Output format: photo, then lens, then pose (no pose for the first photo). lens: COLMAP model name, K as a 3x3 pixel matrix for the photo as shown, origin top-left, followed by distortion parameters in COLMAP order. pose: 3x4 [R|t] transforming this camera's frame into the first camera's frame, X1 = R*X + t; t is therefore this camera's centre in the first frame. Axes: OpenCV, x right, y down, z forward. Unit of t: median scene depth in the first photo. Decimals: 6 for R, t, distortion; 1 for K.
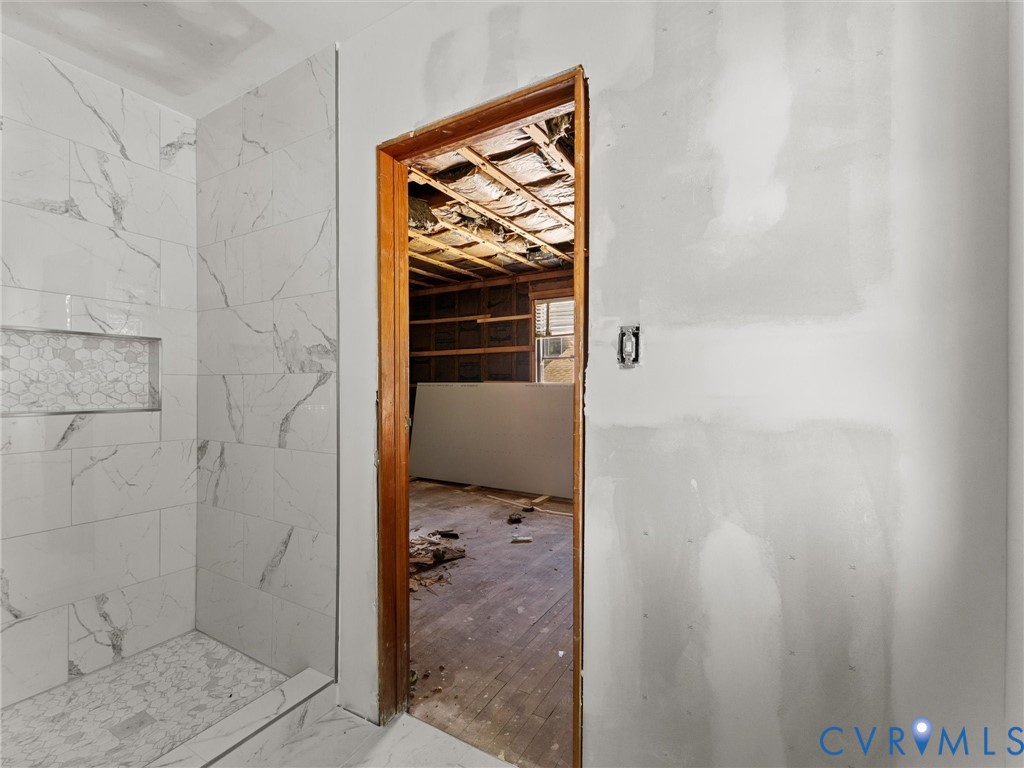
lens RADIAL K [[462.0, 0, 508.1], [0, 462.0, 385.7], [0, 0, 1]] dist [0.001563, -0.000101]
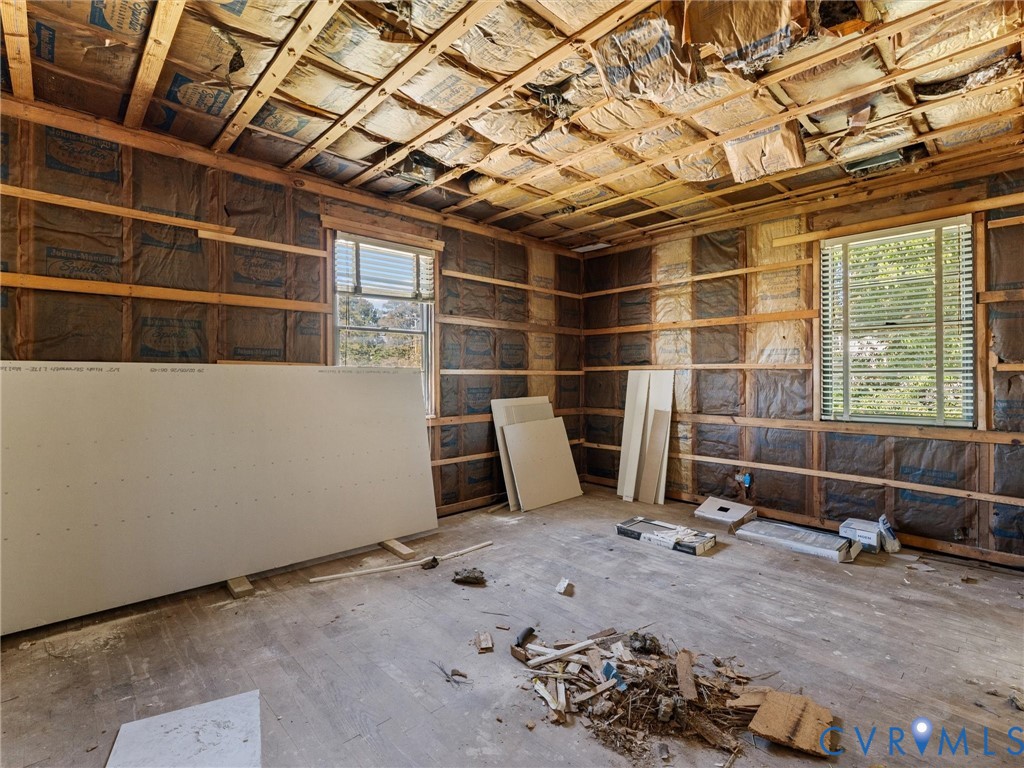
lens RADIAL K [[487.3, 0, 507.9], [0, 487.3, 372.0], [0, 0, 1]] dist [0.000438, -0.000439]
pose [[0.277172, 0.007516, 0.960791, -0.545405], [0.001823, 0.999963, -0.008348, 0.007626], [-0.960819, 0.004066, 0.277148, 0.670087]]
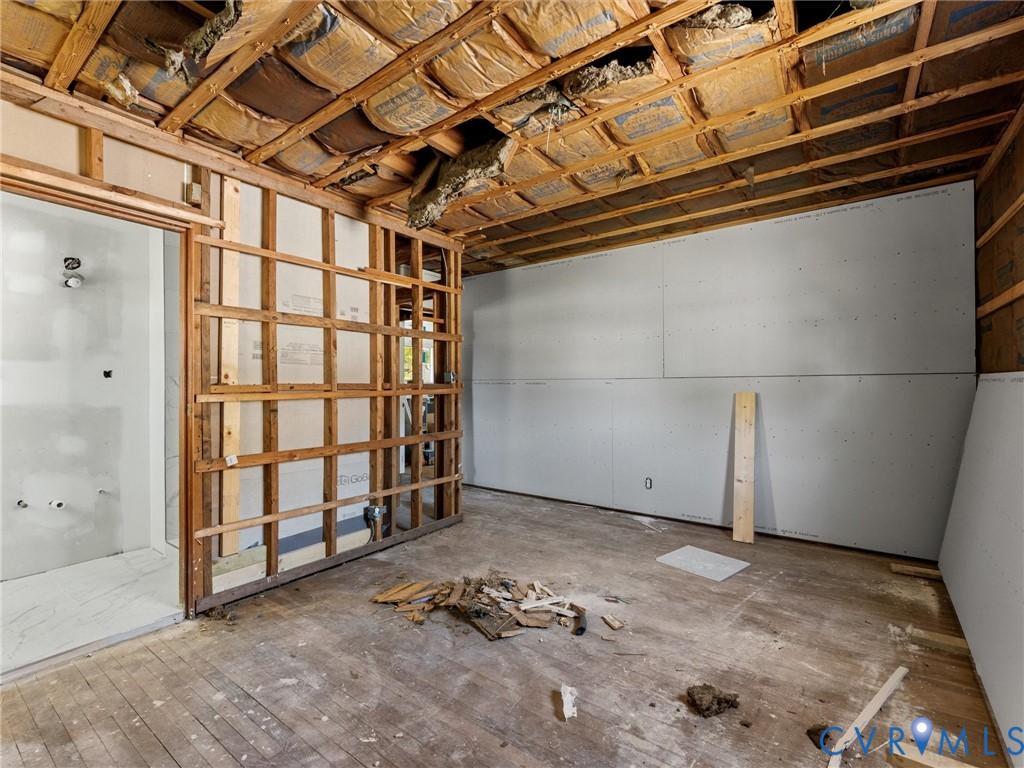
lens RADIAL K [[462.0, 0, 508.1], [0, 462.0, 385.7], [0, 0, 1]] dist [0.001563, -0.000101]
pose [[-0.097988, 0.000671, -0.995187, 0.391367], [0.005246, 0.999986, 0.000158, 0.002655], [0.995174, -0.005205, -0.097990, 0.756300]]
